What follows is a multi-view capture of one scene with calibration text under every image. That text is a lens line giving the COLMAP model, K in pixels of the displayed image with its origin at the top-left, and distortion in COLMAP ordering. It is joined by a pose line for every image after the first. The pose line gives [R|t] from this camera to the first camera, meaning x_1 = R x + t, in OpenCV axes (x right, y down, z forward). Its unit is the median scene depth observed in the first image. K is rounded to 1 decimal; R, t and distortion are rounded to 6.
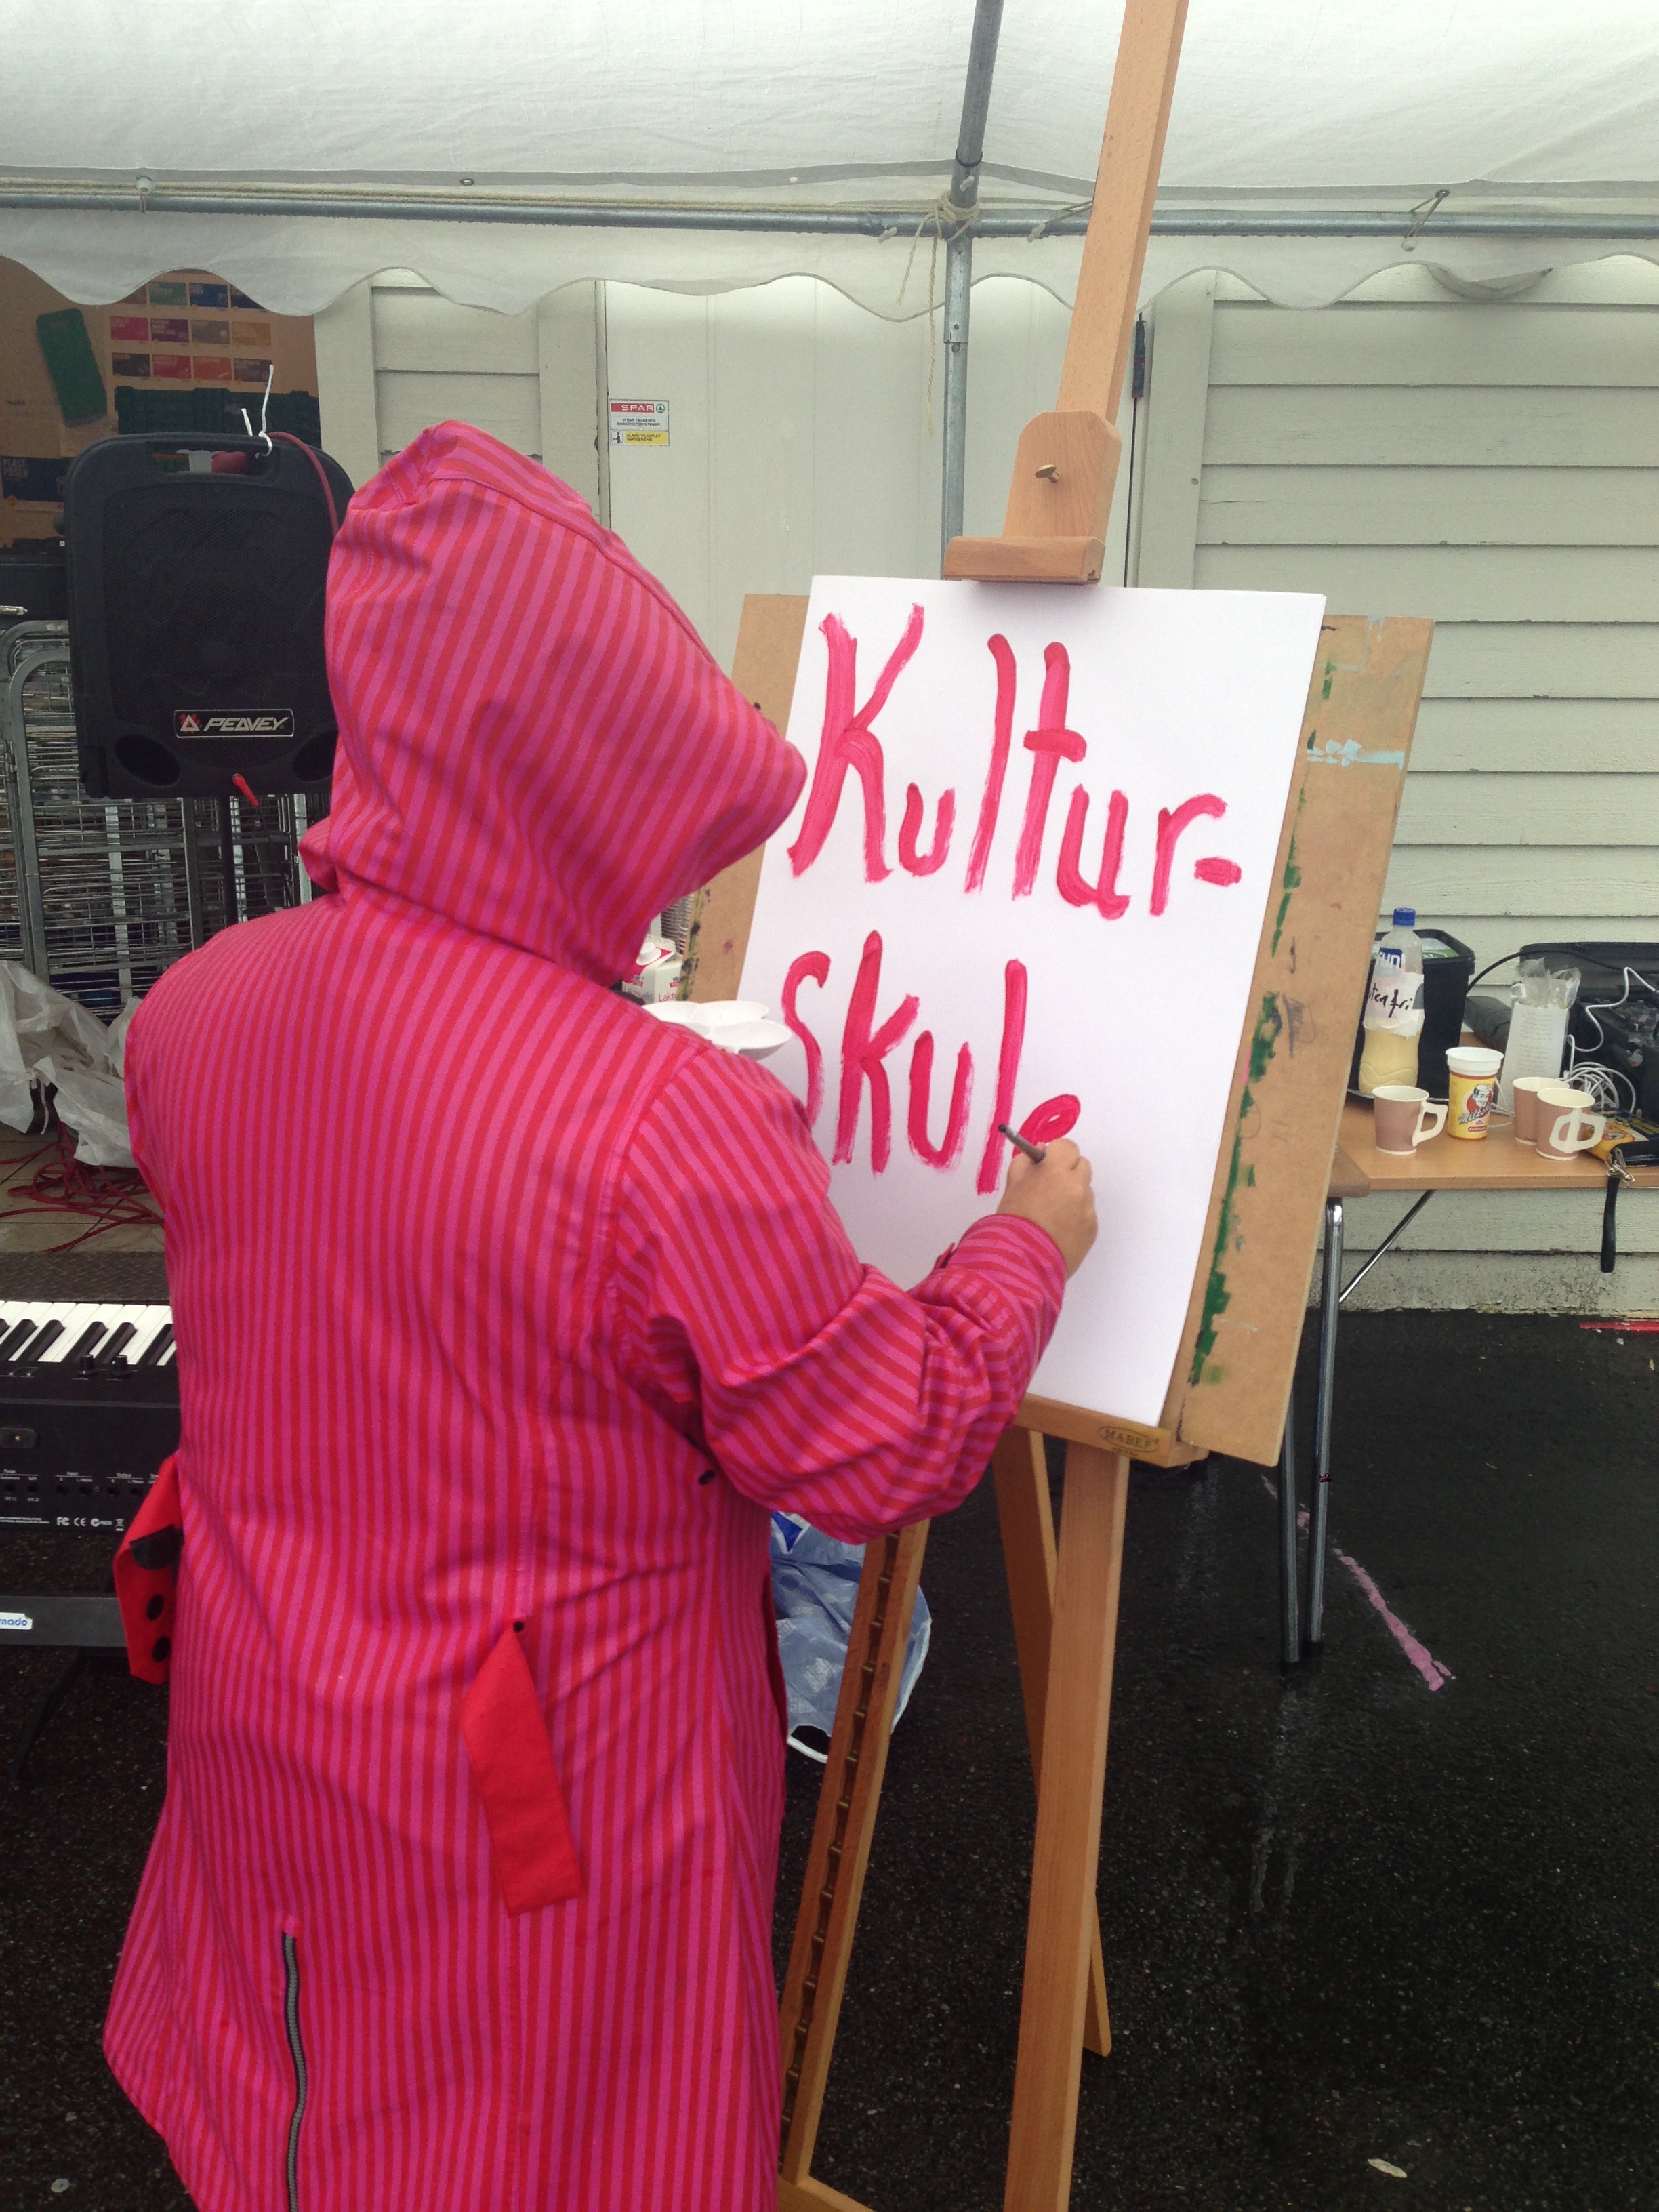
lens RADIAL K [[2037.6, 0, 829.5], [0, 2037.6, 1106.0], [0, 0, 1]] dist [0.158740, -0.194760]
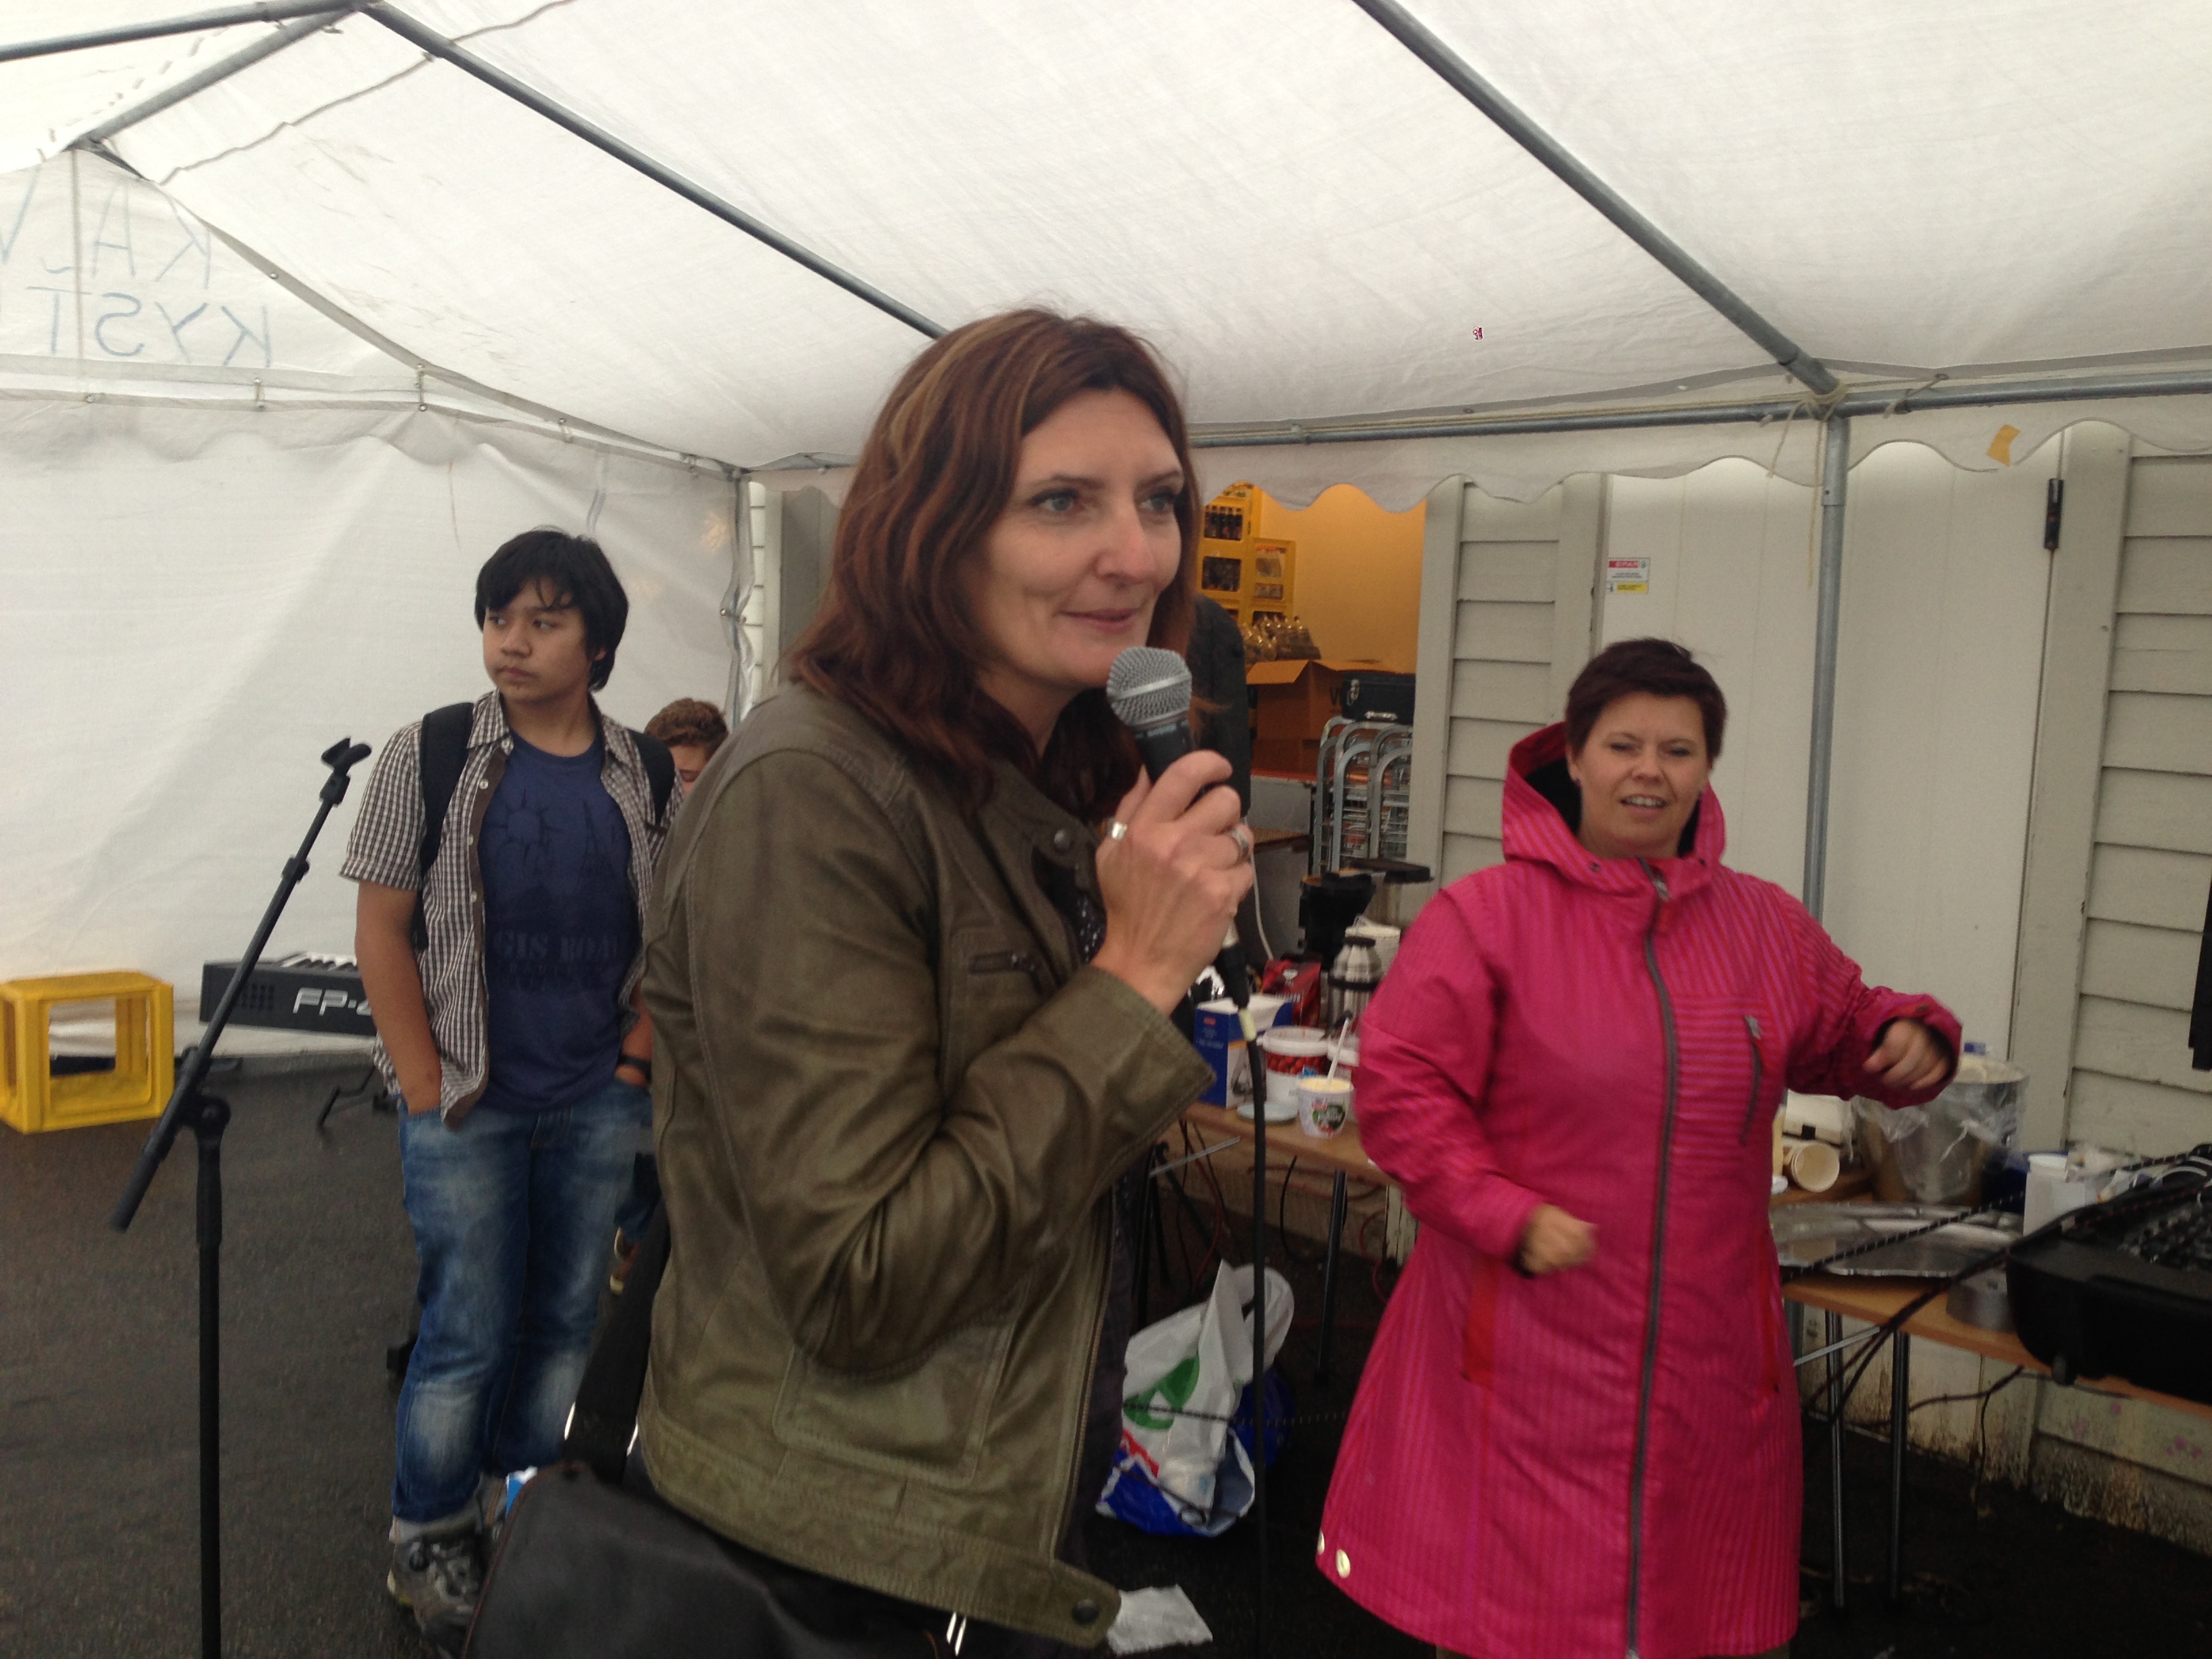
lens RADIAL K [[2037.6, 0, 1106.0], [0, 2037.6, 829.5], [0, 0, 1]] dist [0.158740, -0.194760]
pose [[0.618908, 0.093817, -0.779841, 0.716298], [-0.249322, 0.964961, -0.081783, -0.013467], [0.744843, 0.245048, 0.620613, 0.066388]]
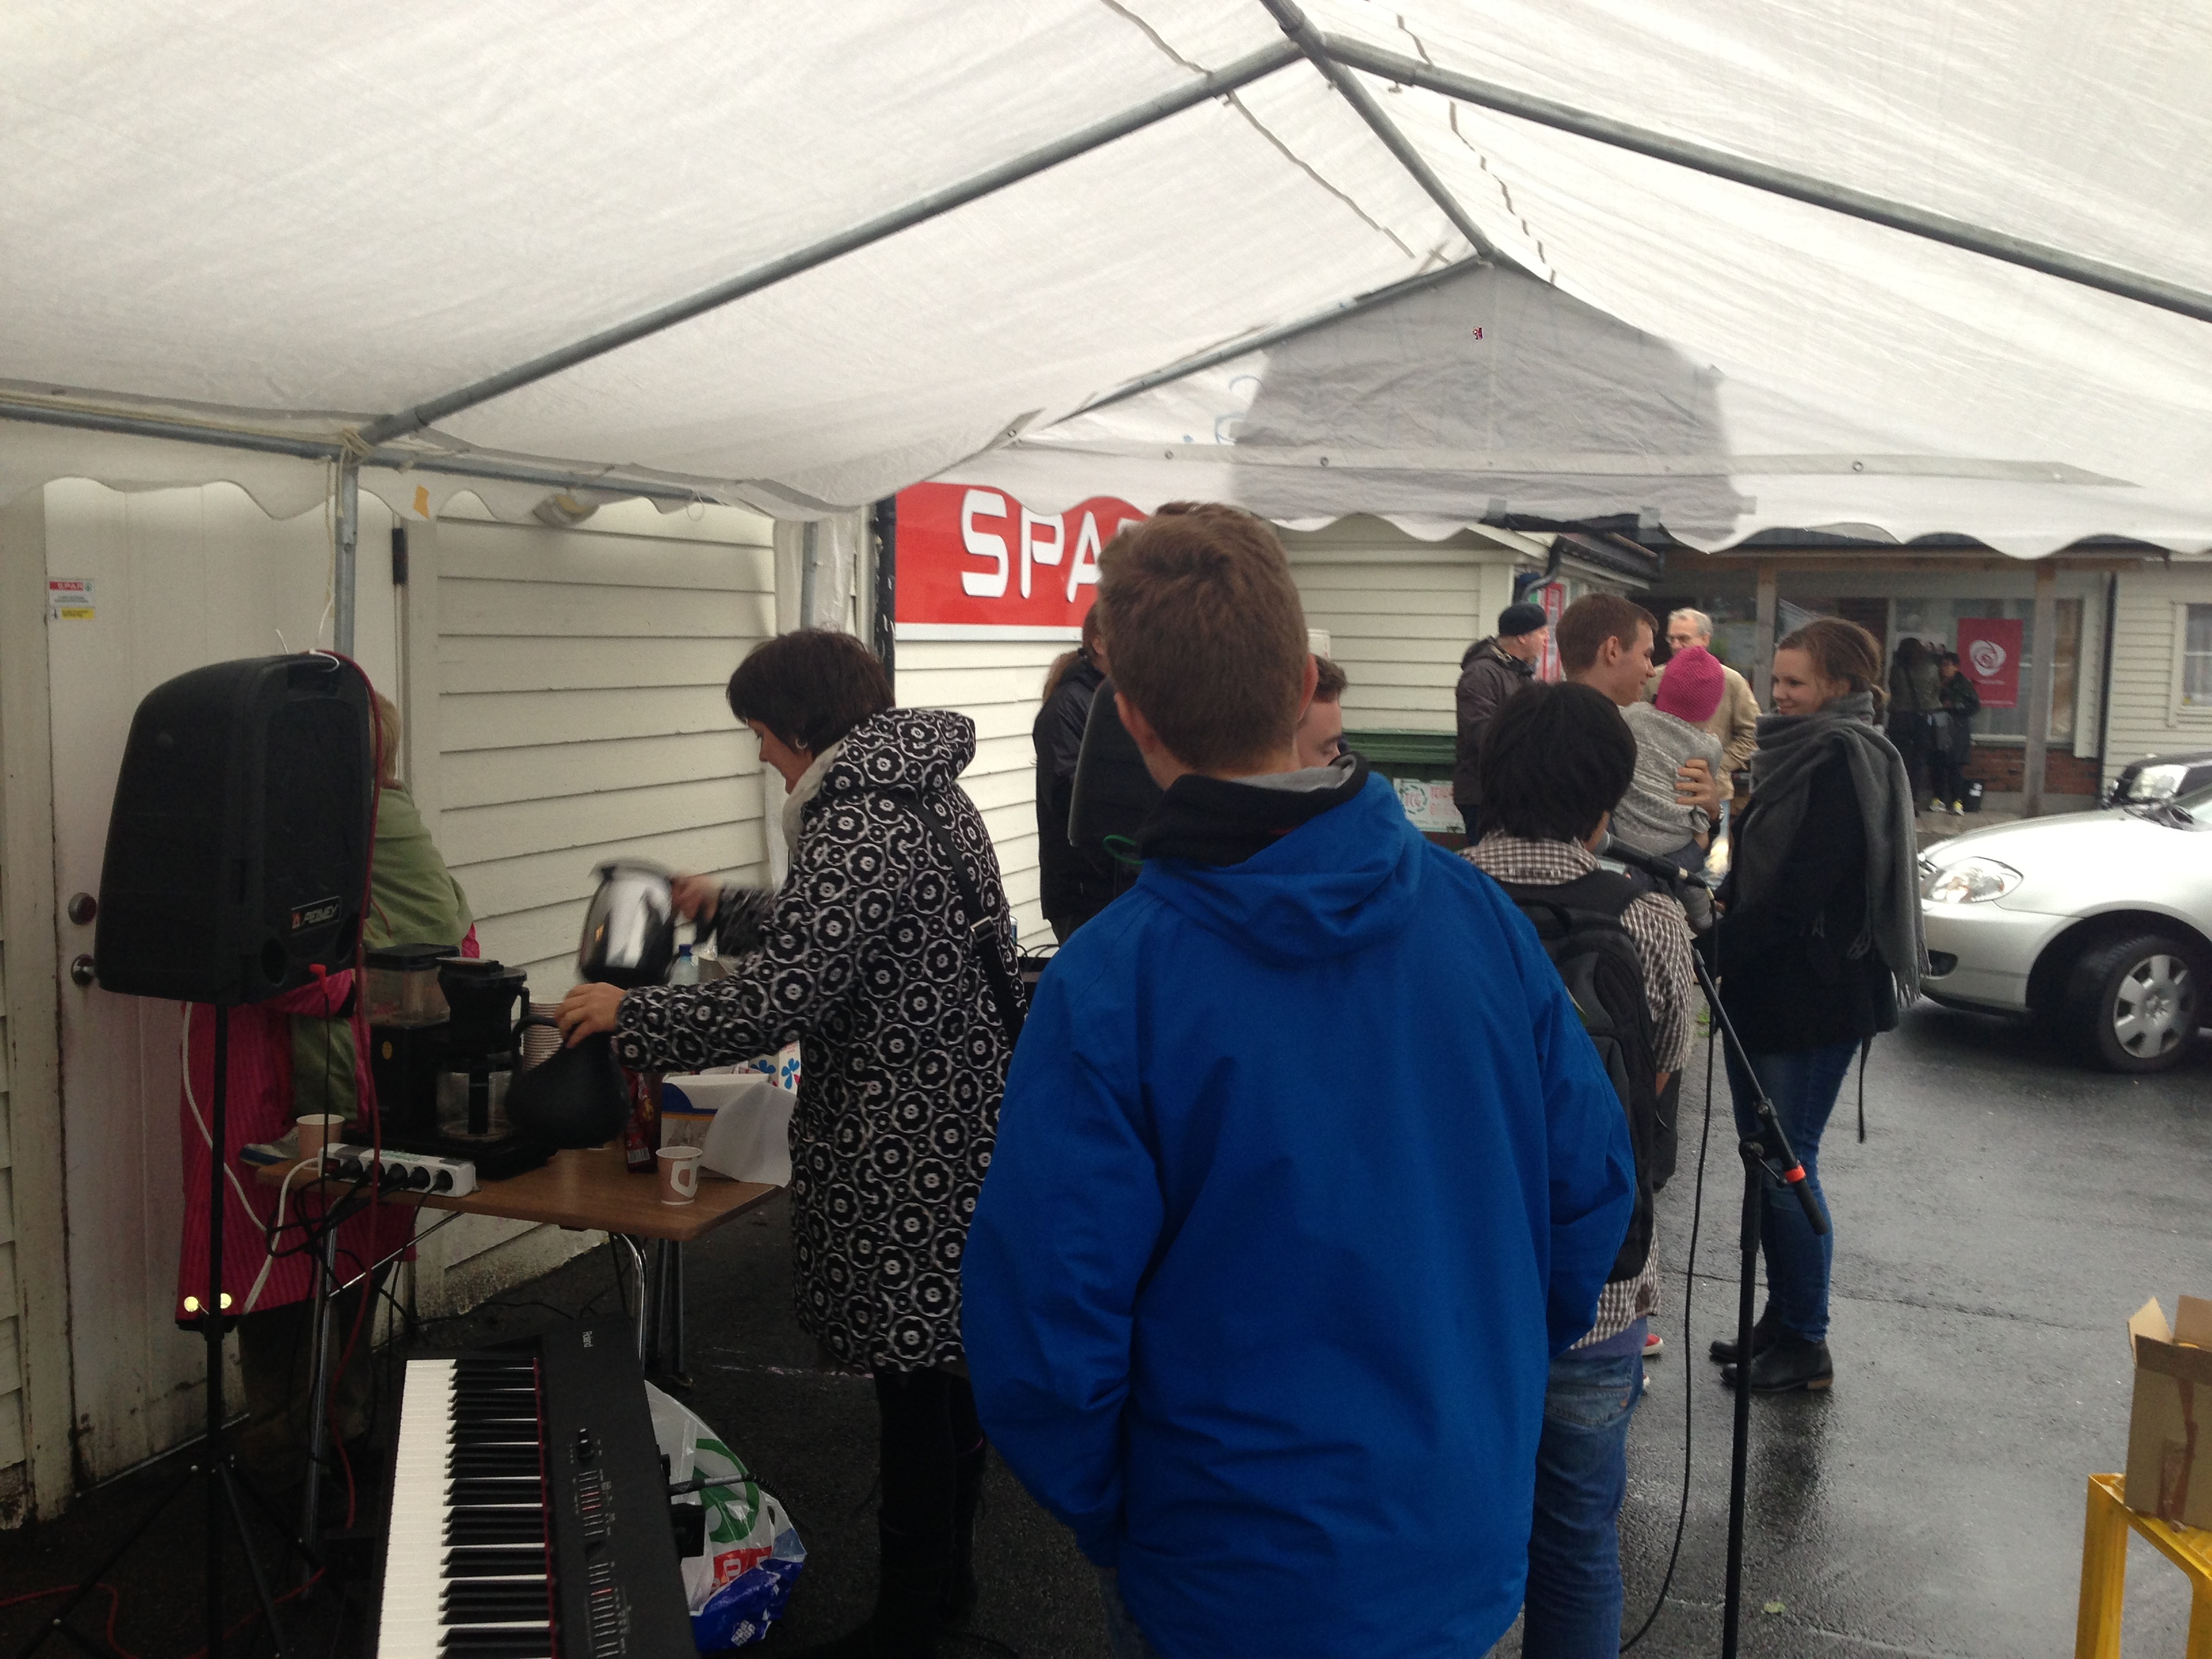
lens RADIAL K [[2037.6, 0, 1106.0], [0, 2037.6, 829.5], [0, 0, 1]] dist [0.158740, -0.194760]
pose [[0.374555, -0.097353, 0.922080, -0.920353], [0.229465, 0.973270, 0.009548, -0.120139], [-0.898362, 0.208009, 0.386883, 0.177175]]
